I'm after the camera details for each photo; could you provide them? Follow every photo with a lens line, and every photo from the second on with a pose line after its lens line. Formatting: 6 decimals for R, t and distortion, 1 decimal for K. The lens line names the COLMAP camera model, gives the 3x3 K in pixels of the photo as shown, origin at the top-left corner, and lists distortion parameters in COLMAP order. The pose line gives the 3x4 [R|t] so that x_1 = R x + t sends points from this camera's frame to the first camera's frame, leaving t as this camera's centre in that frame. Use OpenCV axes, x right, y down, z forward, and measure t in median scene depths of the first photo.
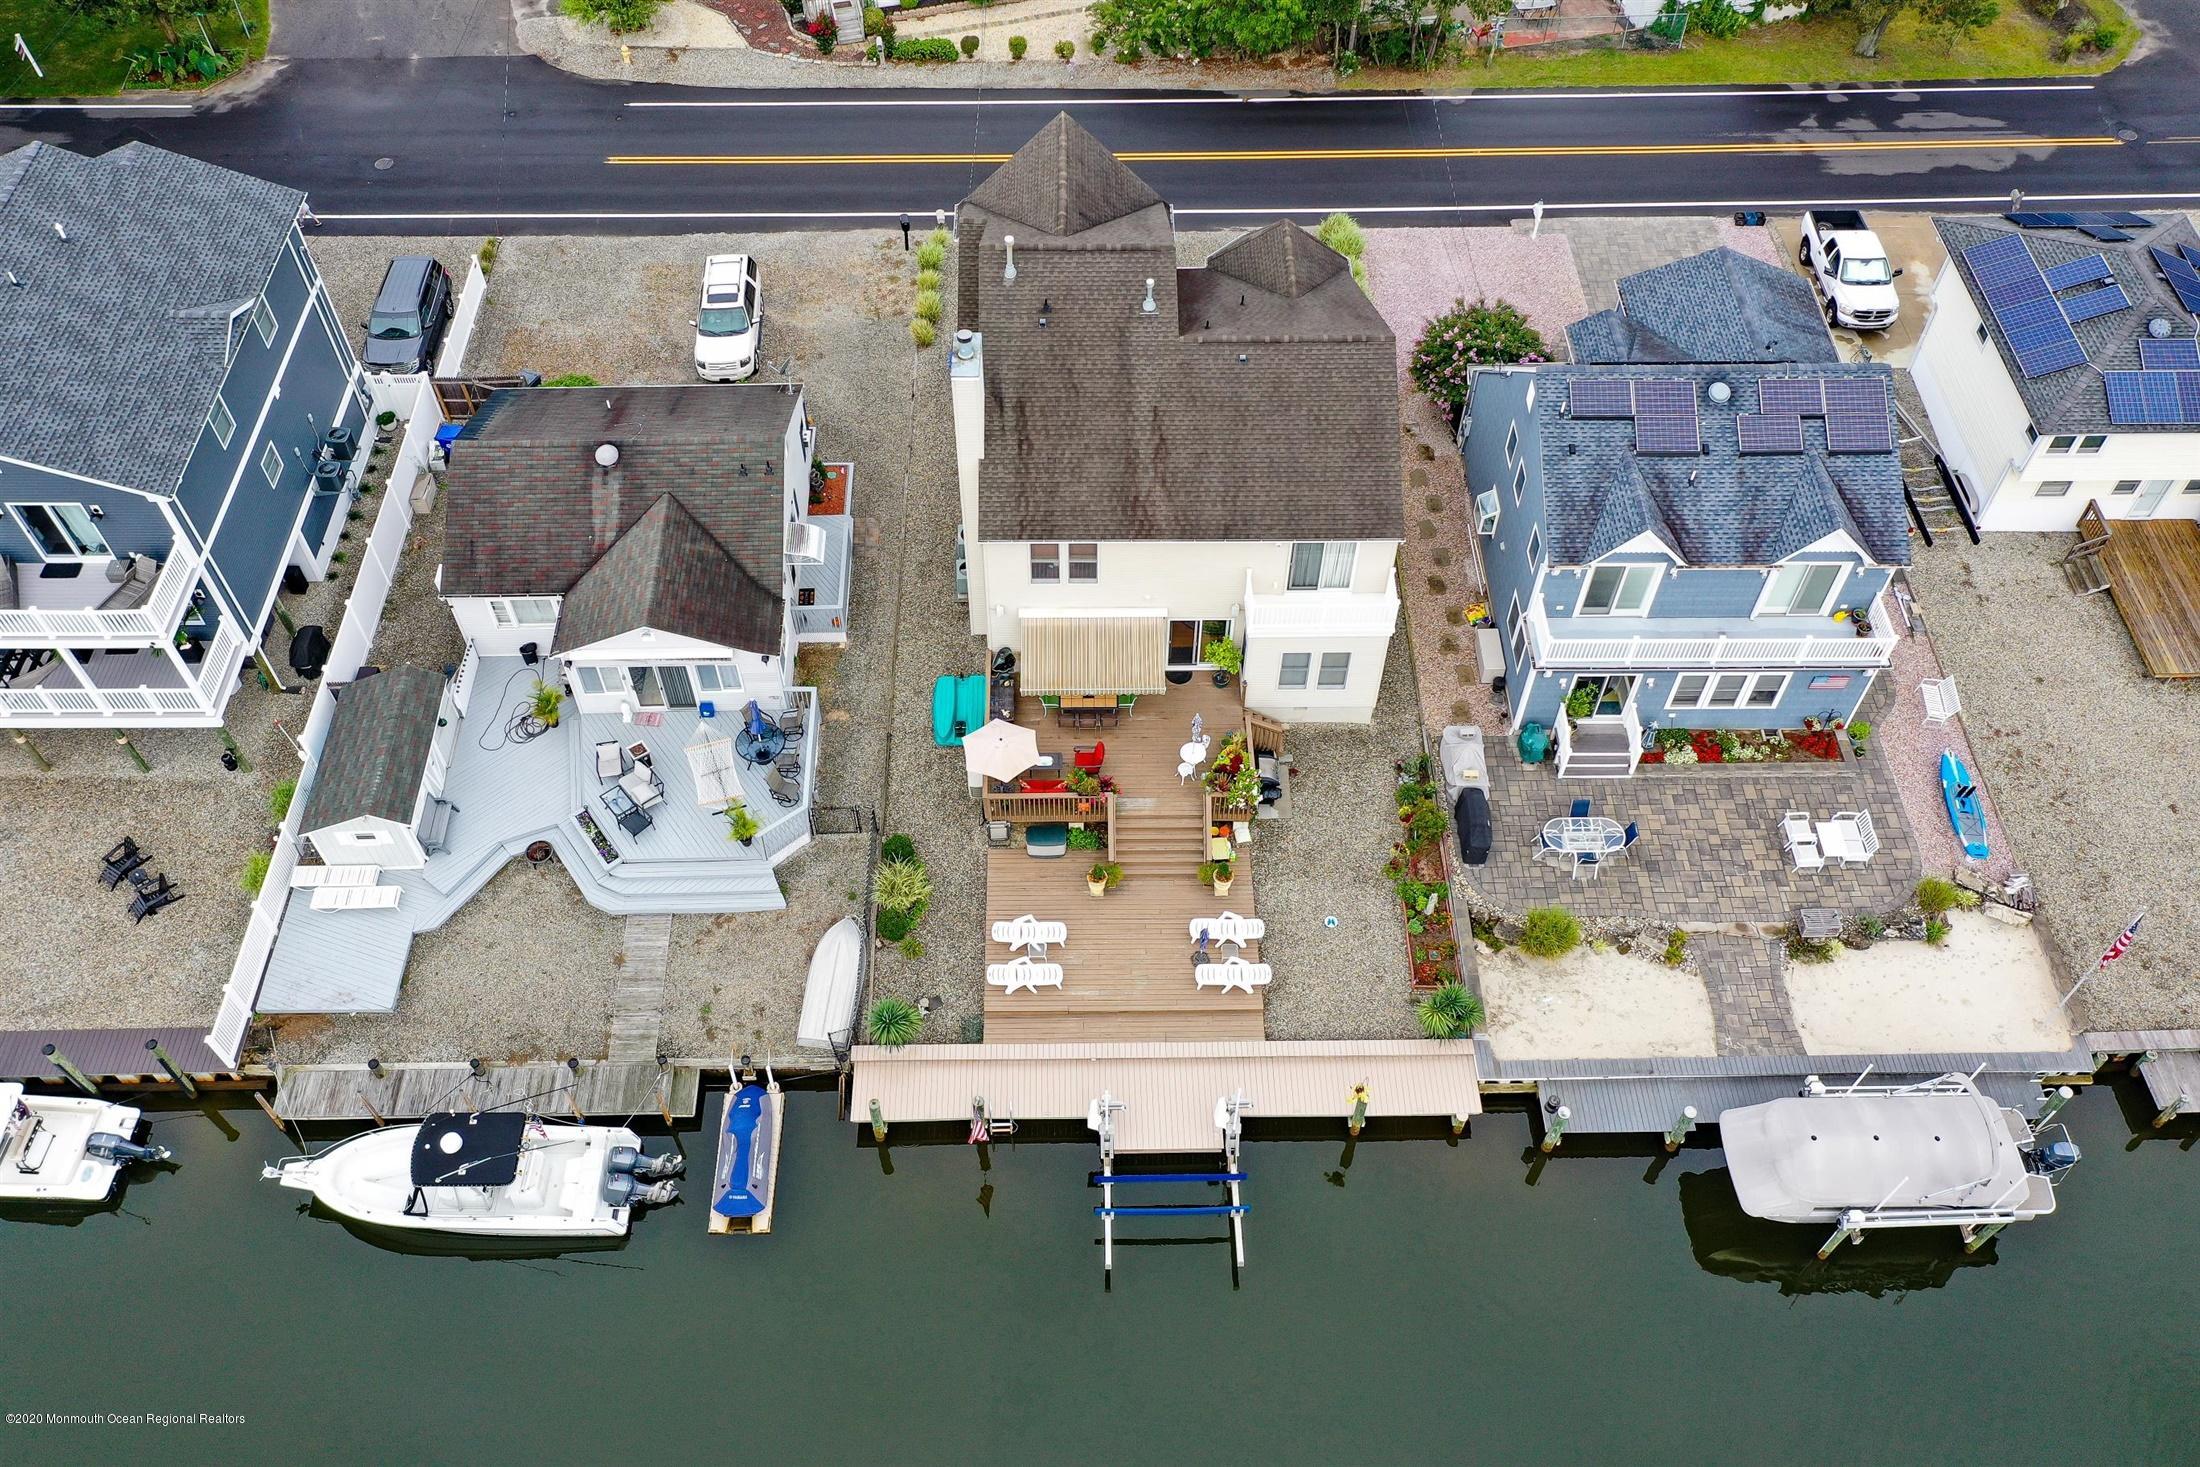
lens RADIAL K [[1748.3, 0, 1095.3], [0, 1748.3, 728.2], [0, 0, 1]] dist [0.019405, -0.002477]
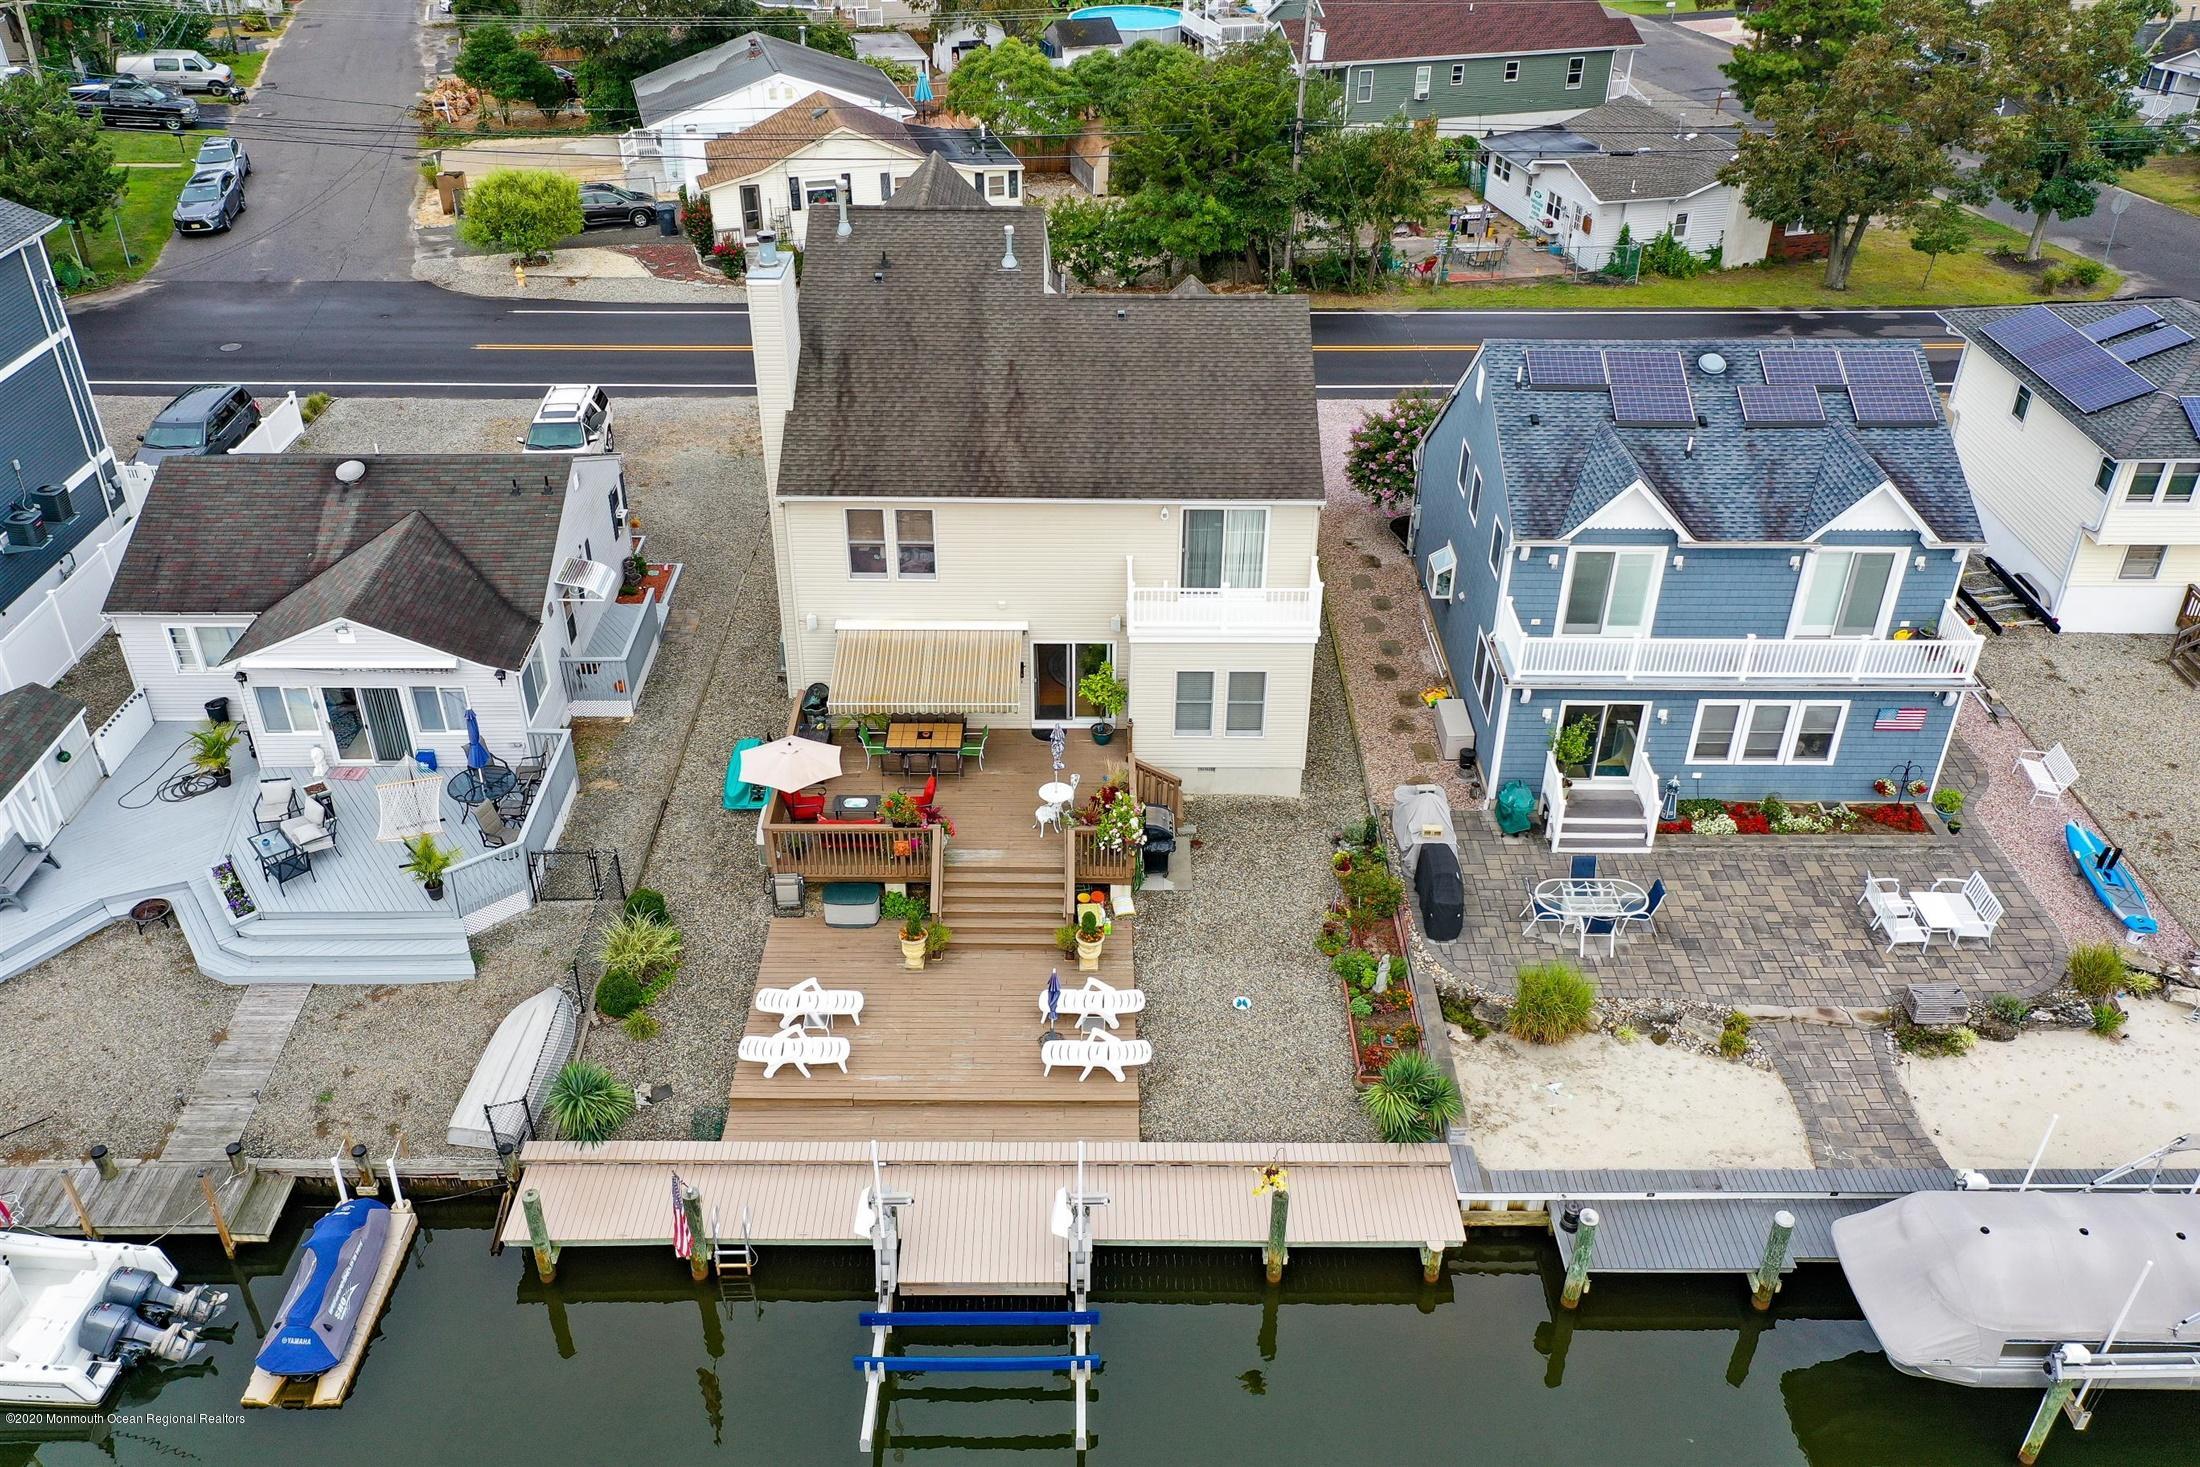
lens RADIAL K [[1748.3, 0, 1096.3], [0, 1748.3, 727.0], [0, 0, 1]] dist [0.019405, -0.002477]
pose [[0.999930, 0.007830, -0.008873, 0.080505], [-0.010372, 0.940879, -0.338585, 0.243291], [0.005697, 0.338653, 0.940894, 0.293960]]
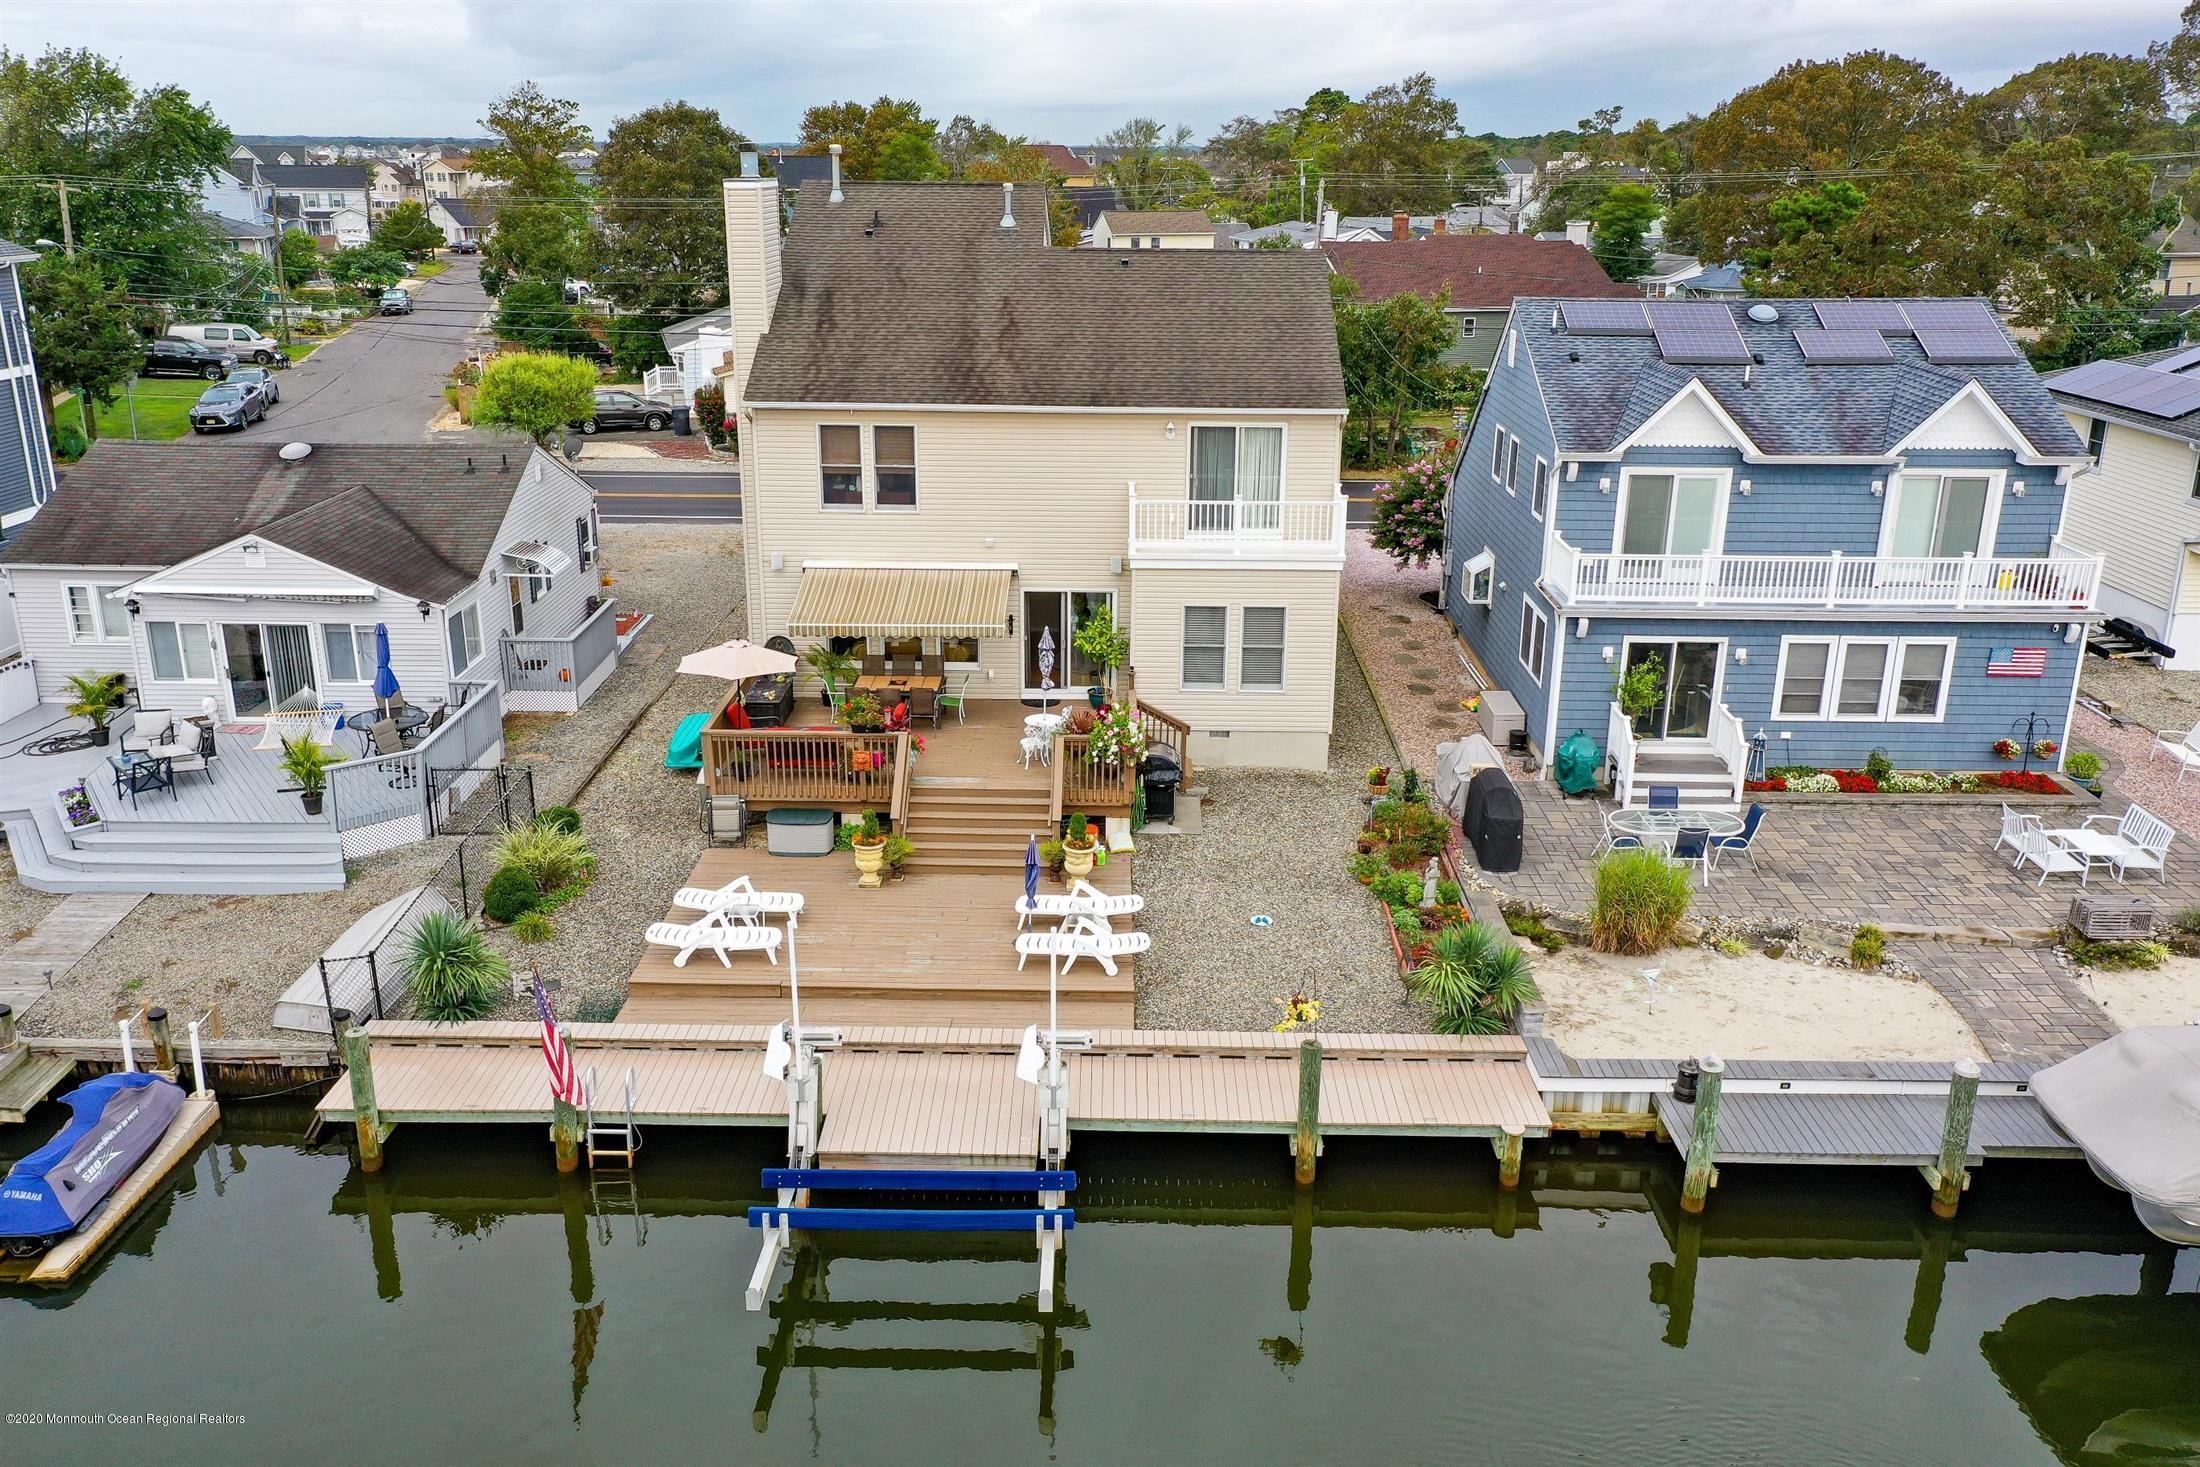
lens RADIAL K [[1748.3, 0, 1097.2], [0, 1748.3, 731.5], [0, 0, 1]] dist [0.019405, -0.002477]
pose [[0.999605, 0.012254, -0.025273, 0.092898], [-0.024306, 0.828325, -0.559721, 0.382988], [0.014076, 0.560114, 0.828296, 0.475239]]
